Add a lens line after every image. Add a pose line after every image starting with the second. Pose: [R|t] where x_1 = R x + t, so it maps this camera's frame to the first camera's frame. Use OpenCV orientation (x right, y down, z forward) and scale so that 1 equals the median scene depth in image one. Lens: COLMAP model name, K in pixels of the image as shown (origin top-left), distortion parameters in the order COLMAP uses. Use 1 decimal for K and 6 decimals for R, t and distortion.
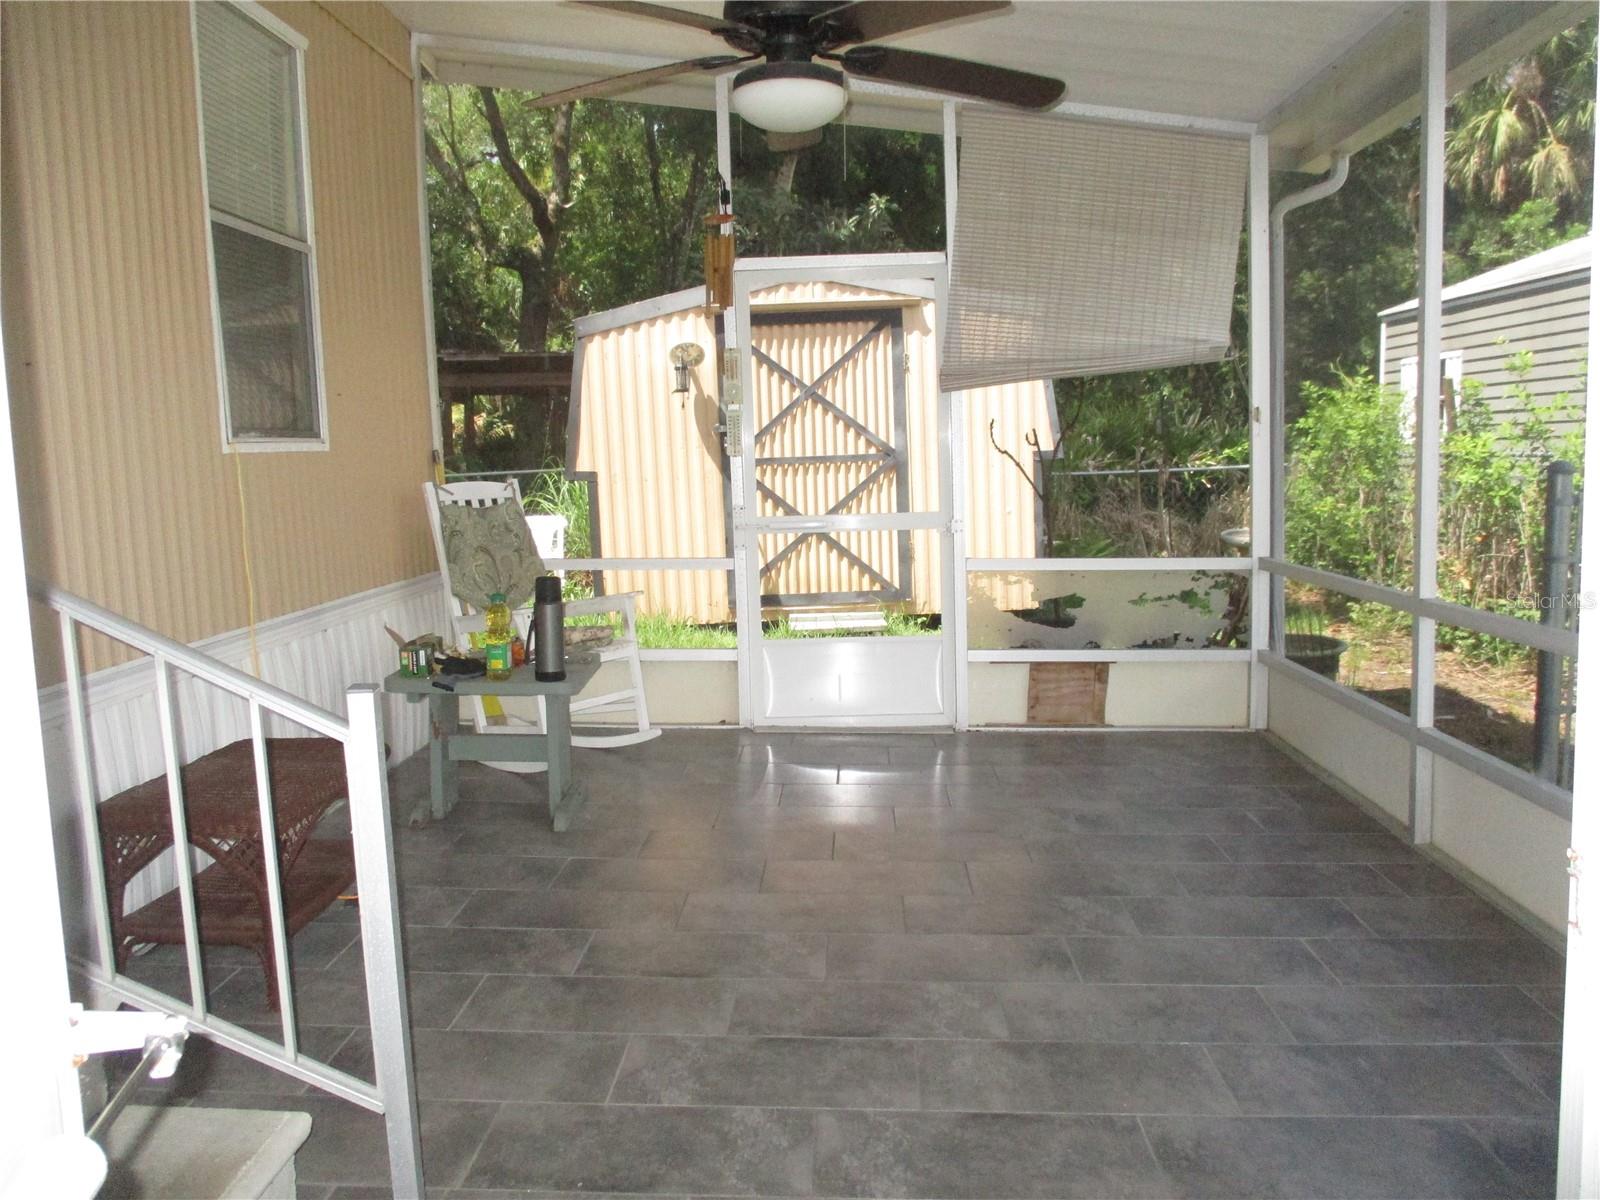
lens RADIAL K [[1340.8, 0, 801.2], [0, 1340.8, 602.1], [0, 0, 1]] dist [-0.025915, 0.009043]
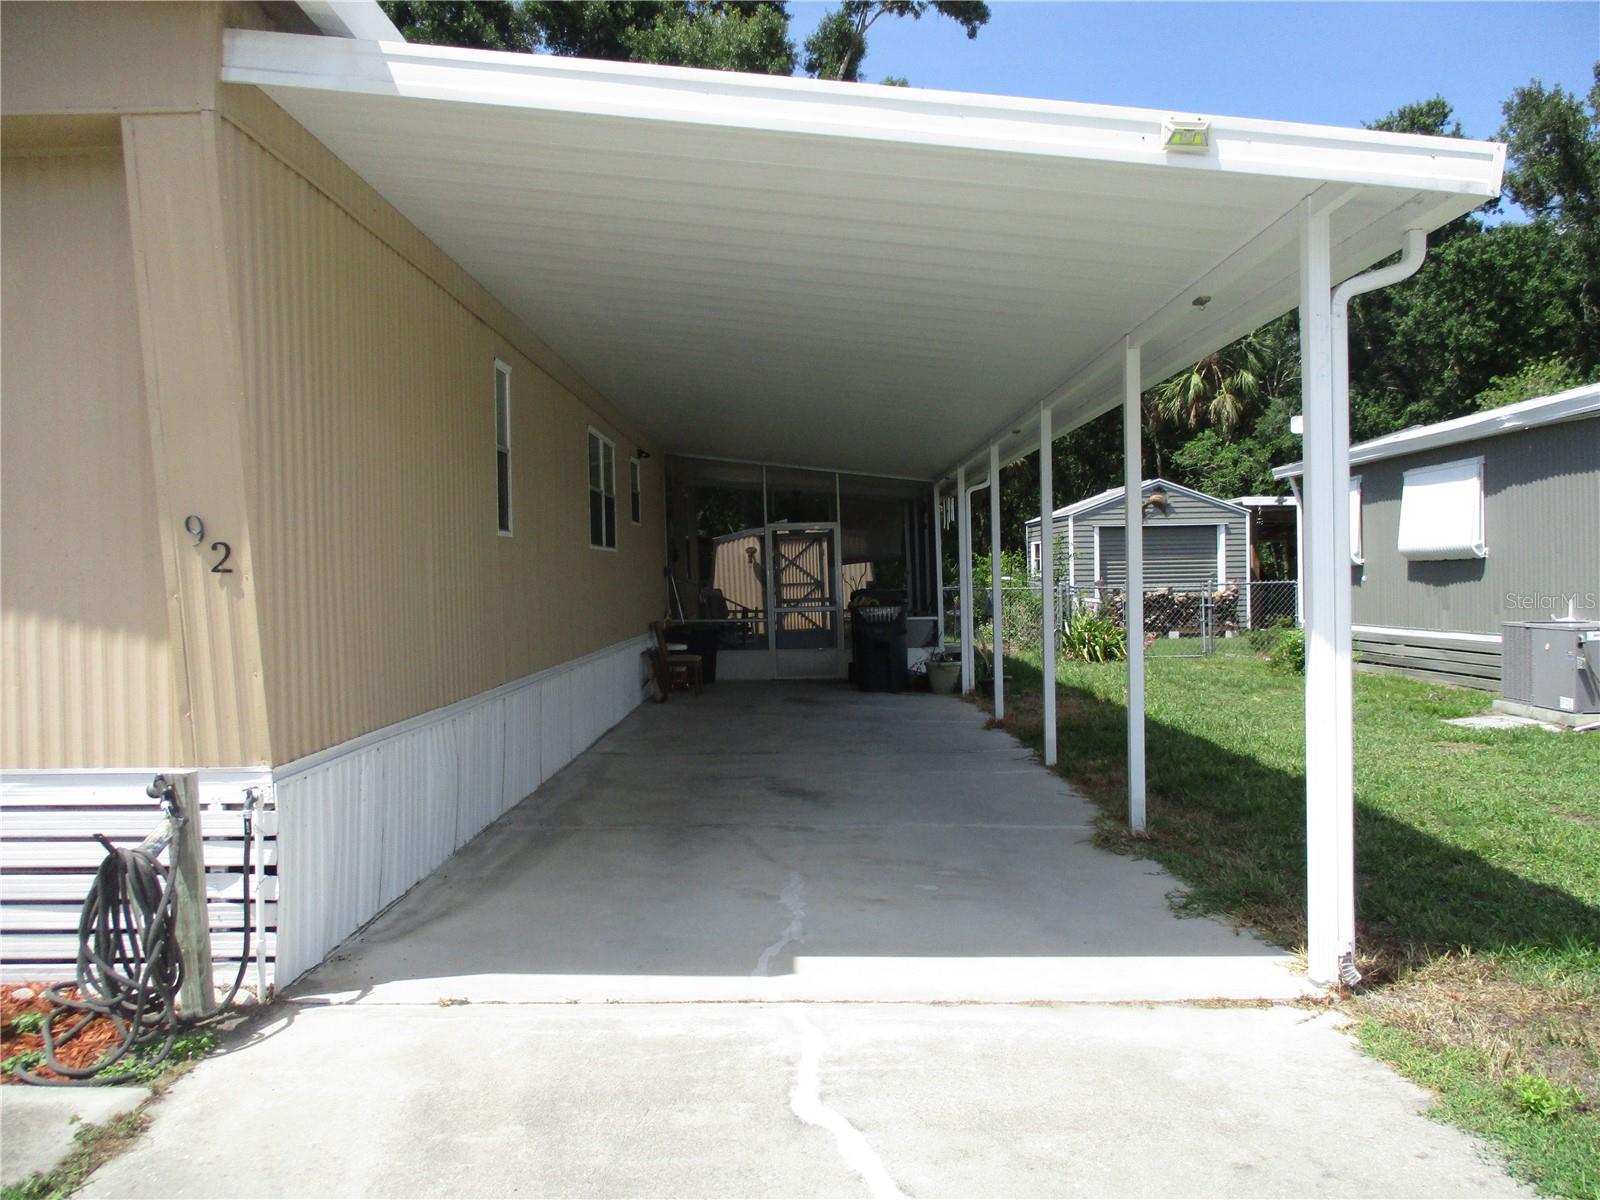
lens RADIAL K [[1340.8, 0, 791.7], [0, 1340.8, 603.7], [0, 0, 1]] dist [-0.025915, 0.009043]
pose [[0.999130, -0.006069, 0.041268, -0.359905], [0.010108, 0.995097, -0.098390, 0.708485], [-0.040468, 0.098721, 0.994292, -6.052705]]
